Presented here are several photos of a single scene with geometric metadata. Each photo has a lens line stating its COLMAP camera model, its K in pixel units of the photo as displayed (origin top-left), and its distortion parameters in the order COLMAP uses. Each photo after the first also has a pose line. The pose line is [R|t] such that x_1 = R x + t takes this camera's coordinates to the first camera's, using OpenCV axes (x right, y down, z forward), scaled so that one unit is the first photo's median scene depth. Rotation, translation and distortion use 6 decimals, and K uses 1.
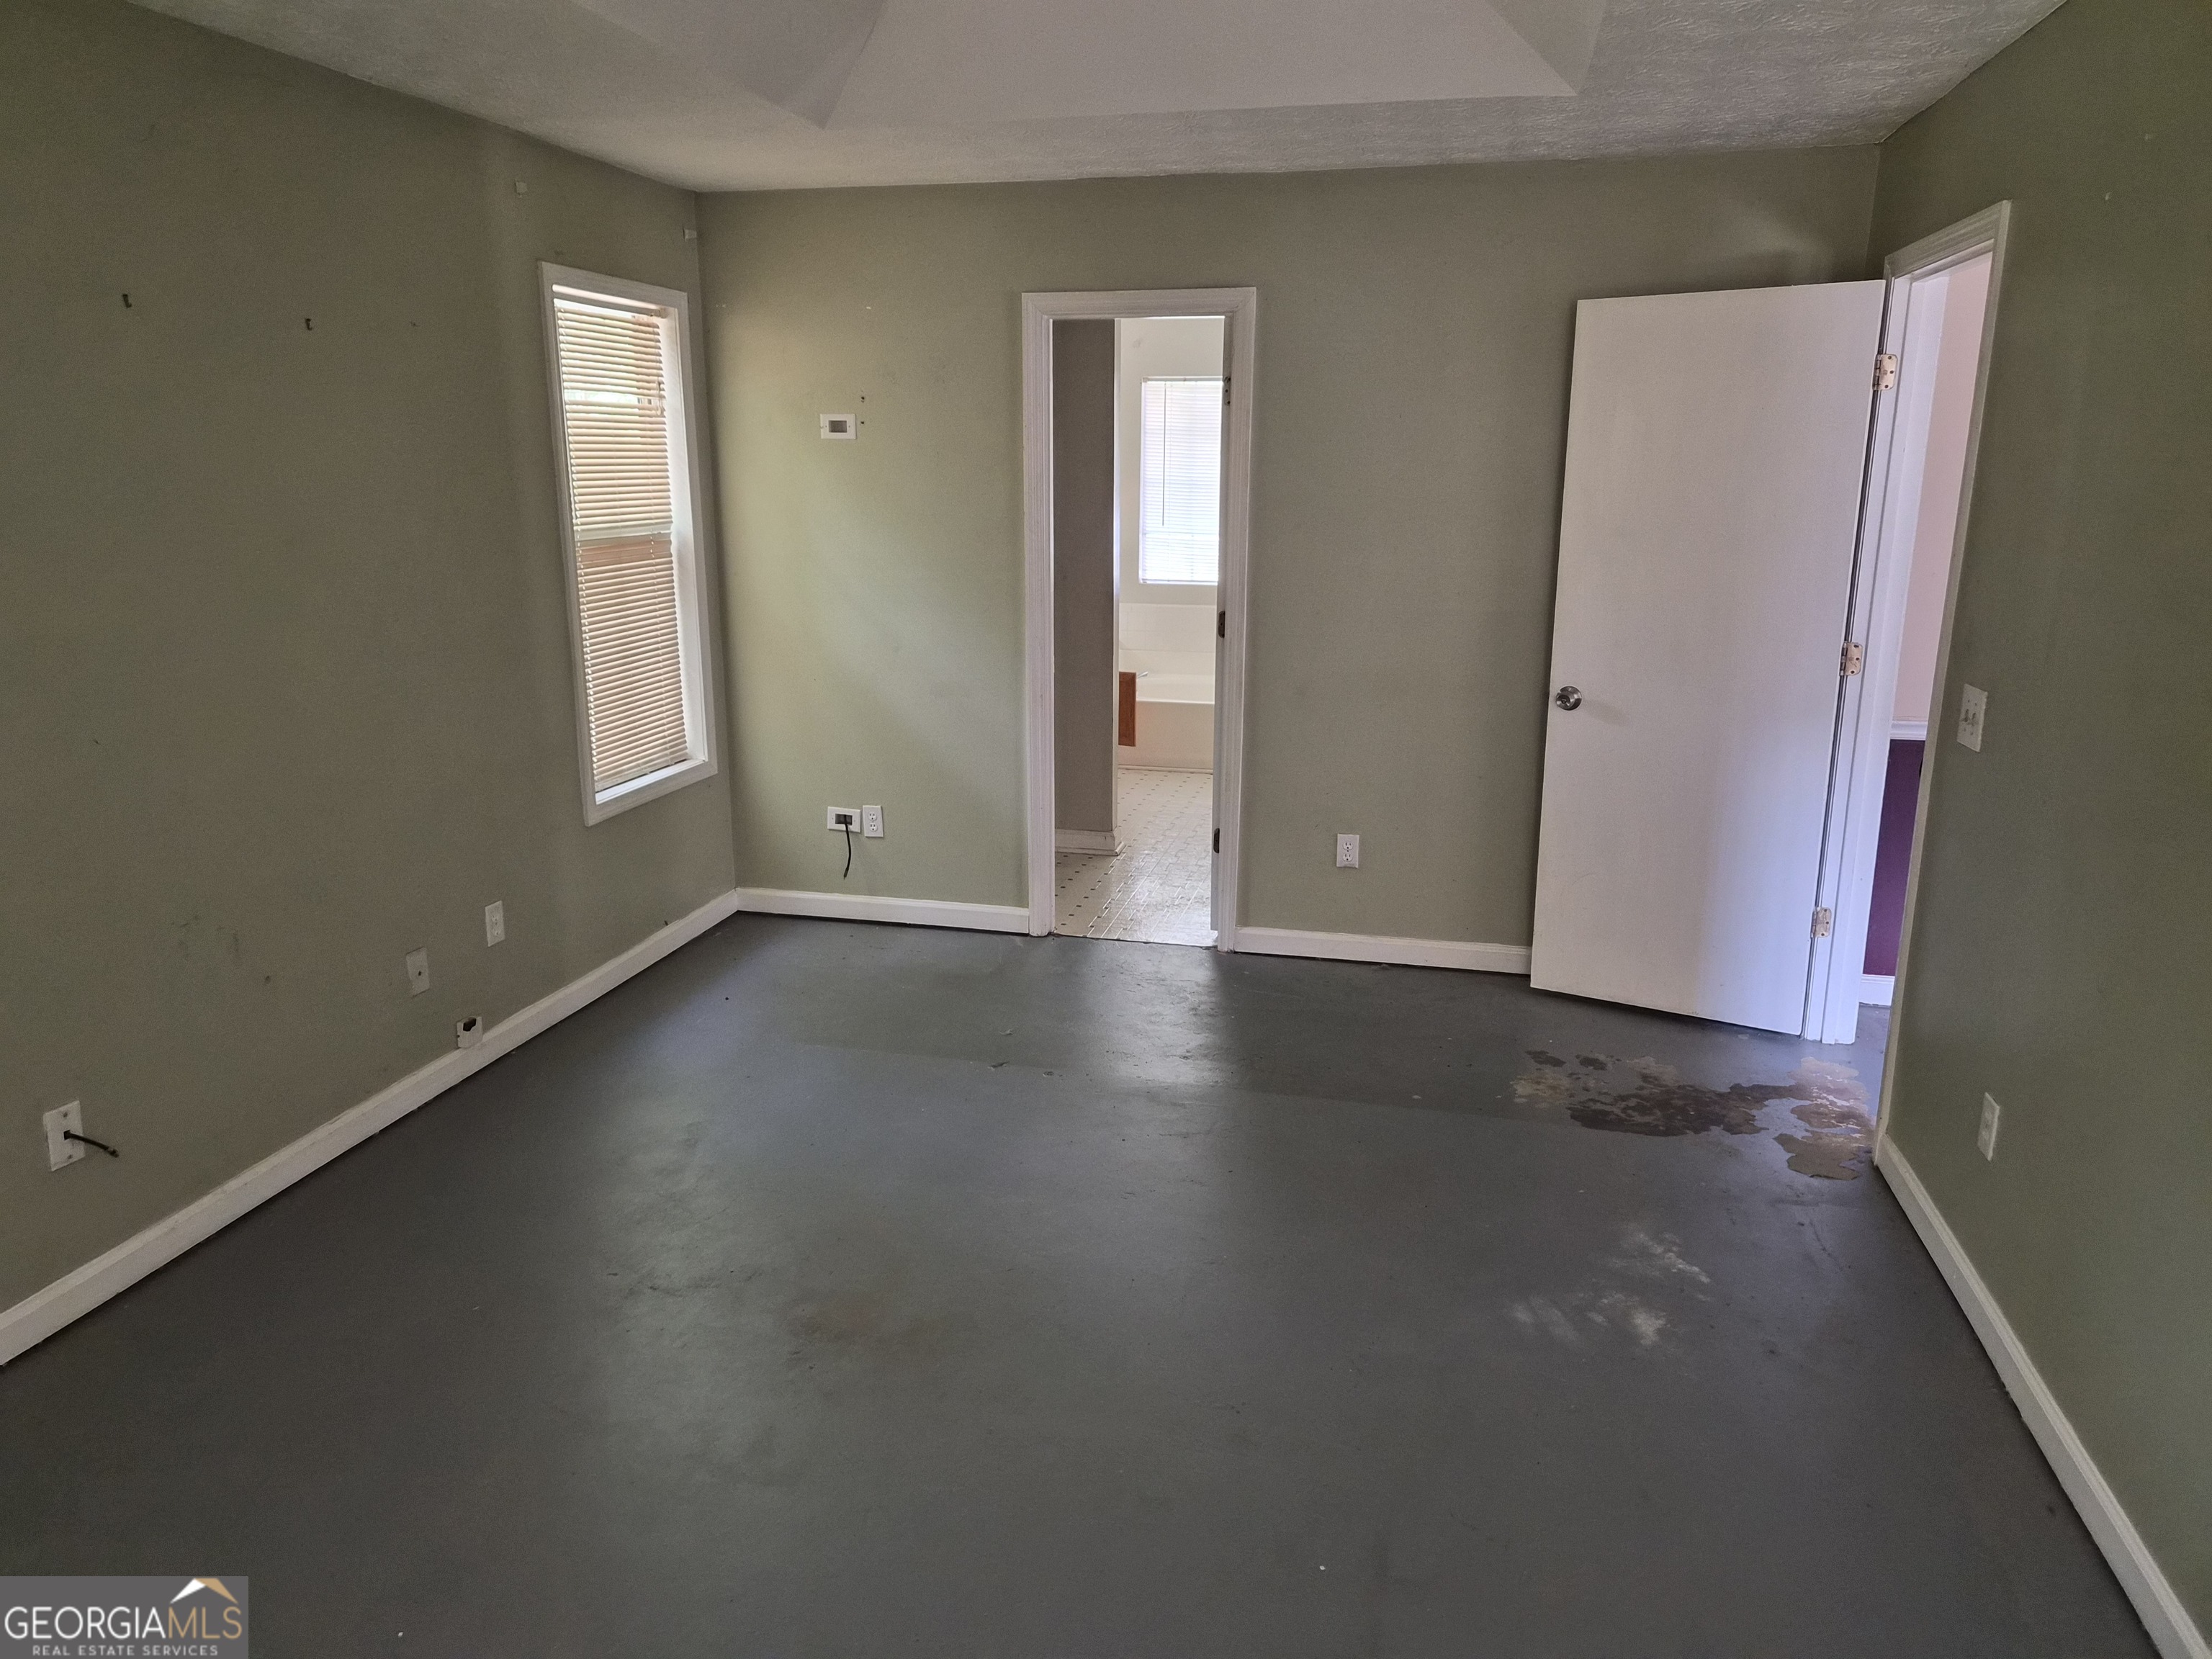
lens RADIAL K [[1494.9, 0, 1106.0], [0, 1494.9, 829.5], [0, 0, 1]] dist [0.073960, -0.078826]
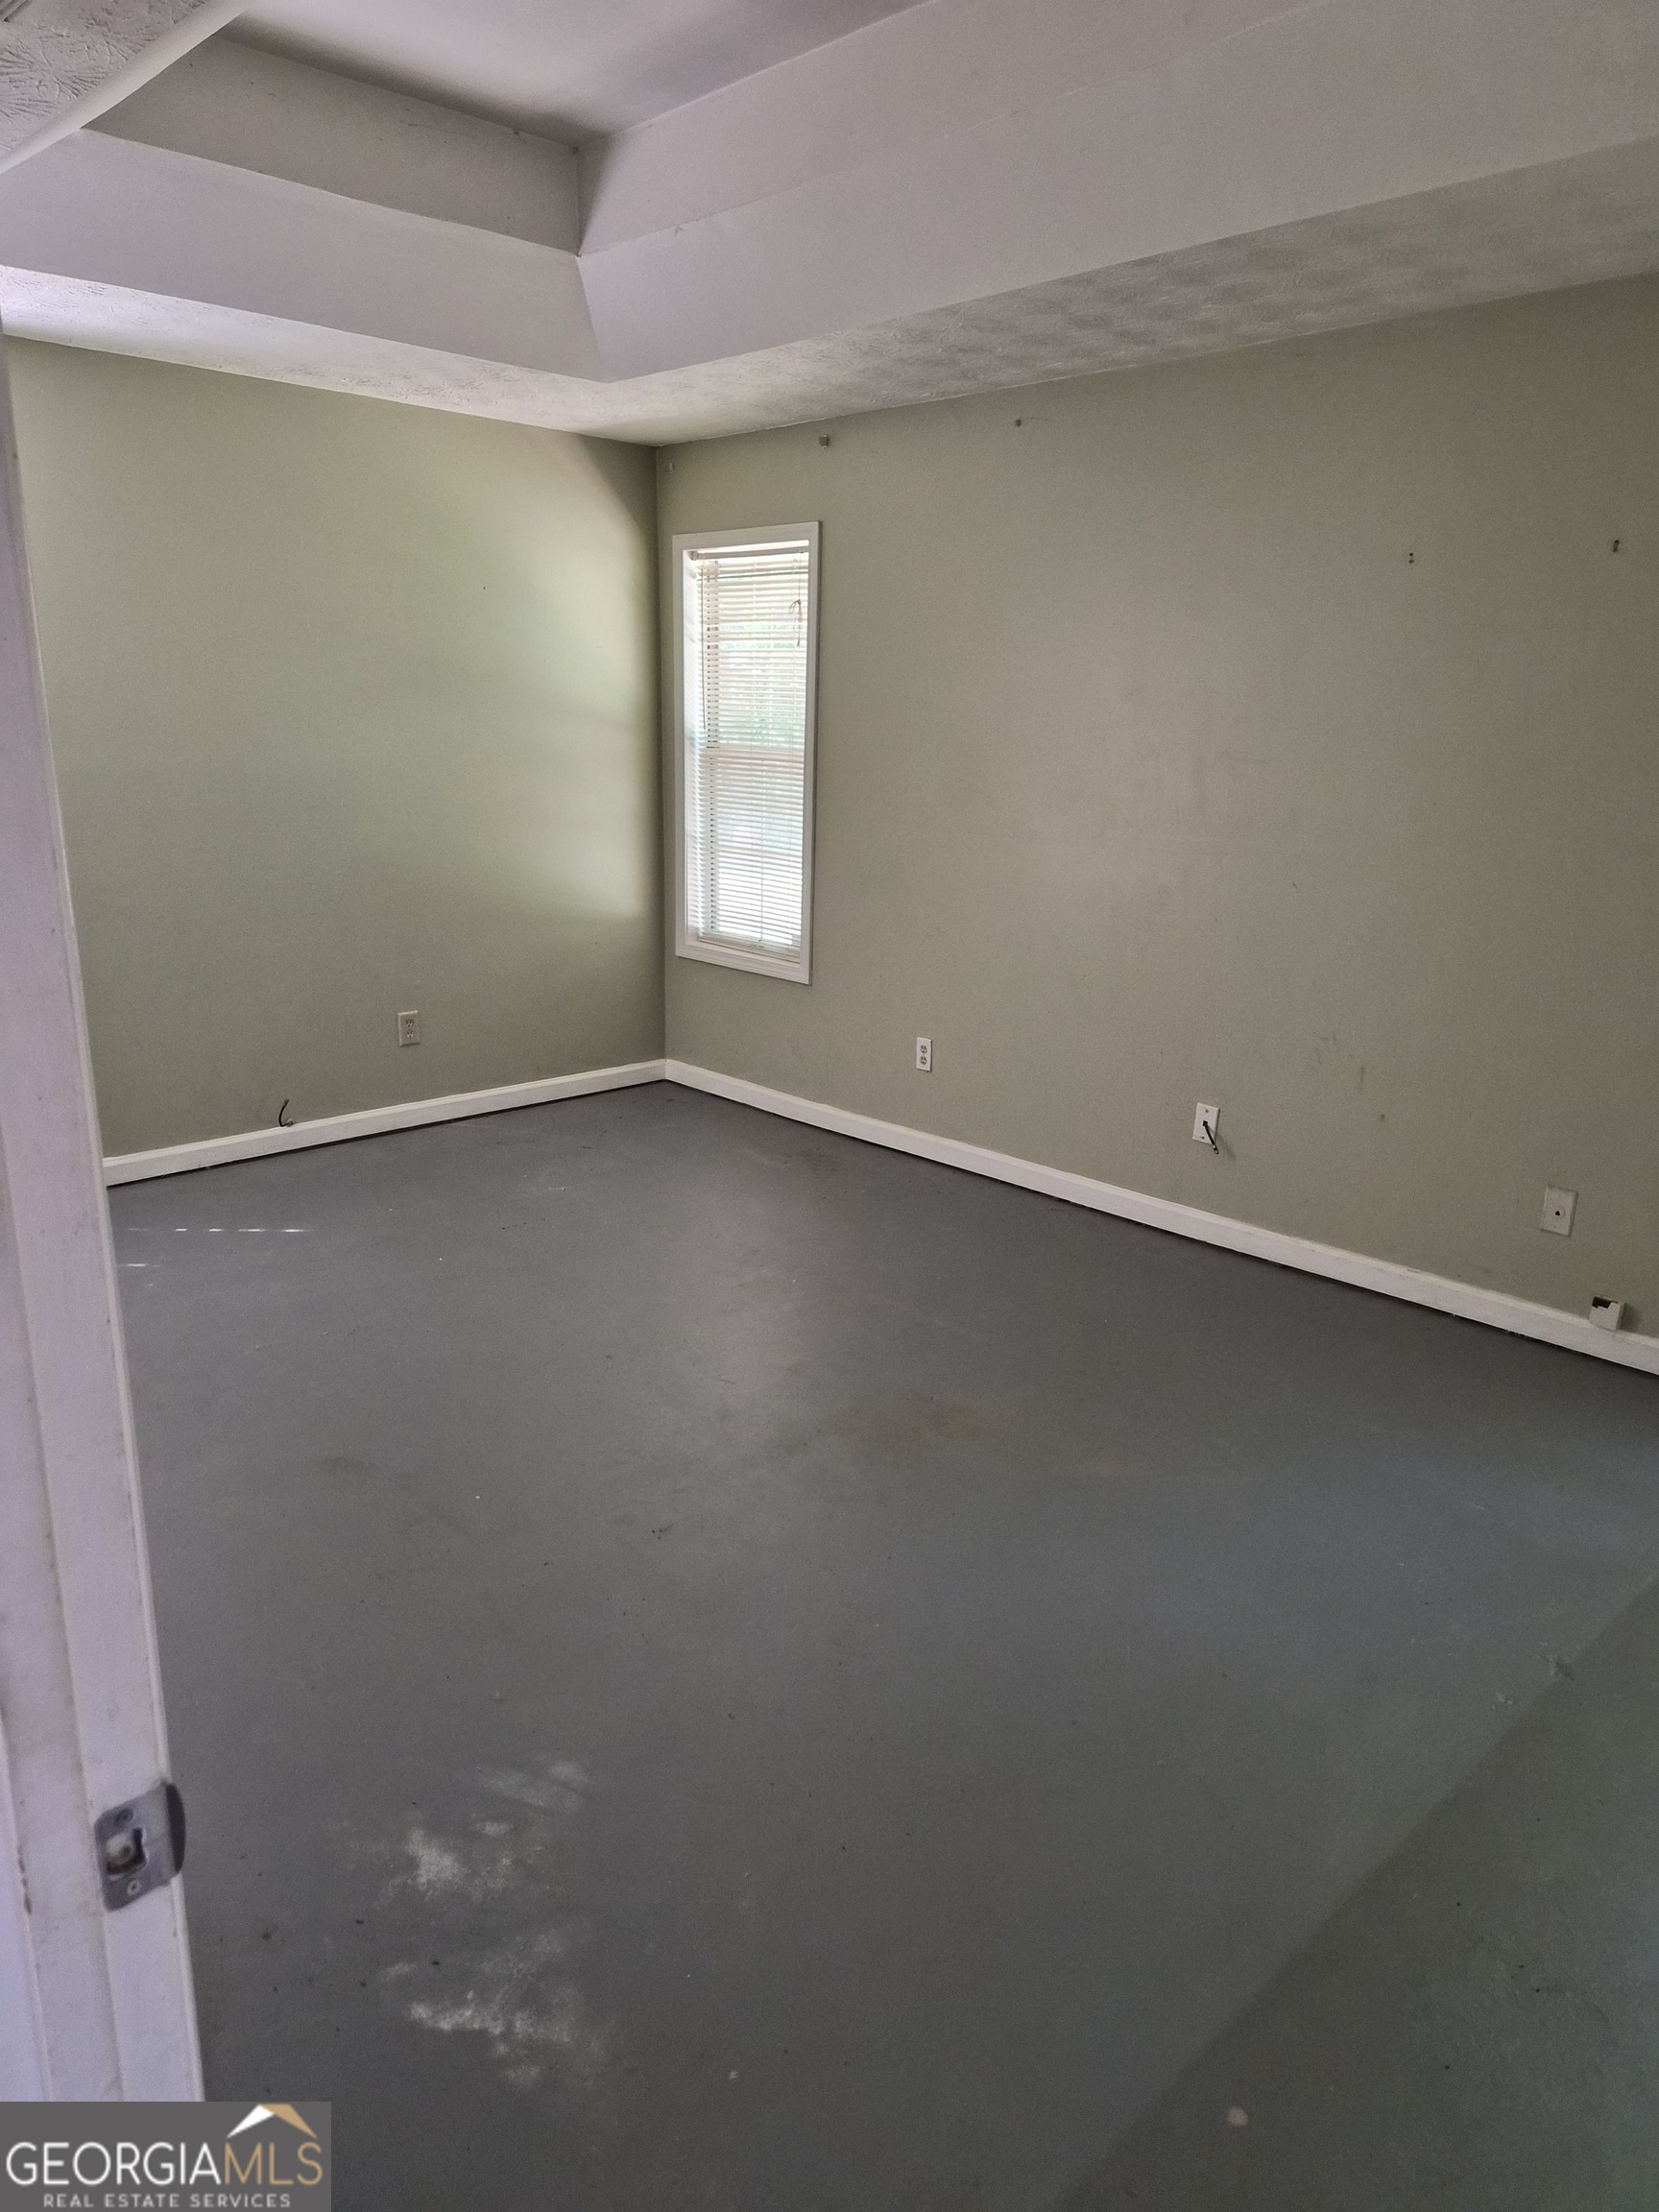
lens RADIAL K [[1499.0, 0, 805.0], [0, 1499.0, 1115.3], [0, 0, 1]] dist [0.078011, -0.076800]
pose [[-0.557460, 0.197736, -0.806312, 0.753052], [-0.219694, 0.901463, 0.372960, -0.279491], [0.800608, 0.385052, -0.459088, 1.315113]]
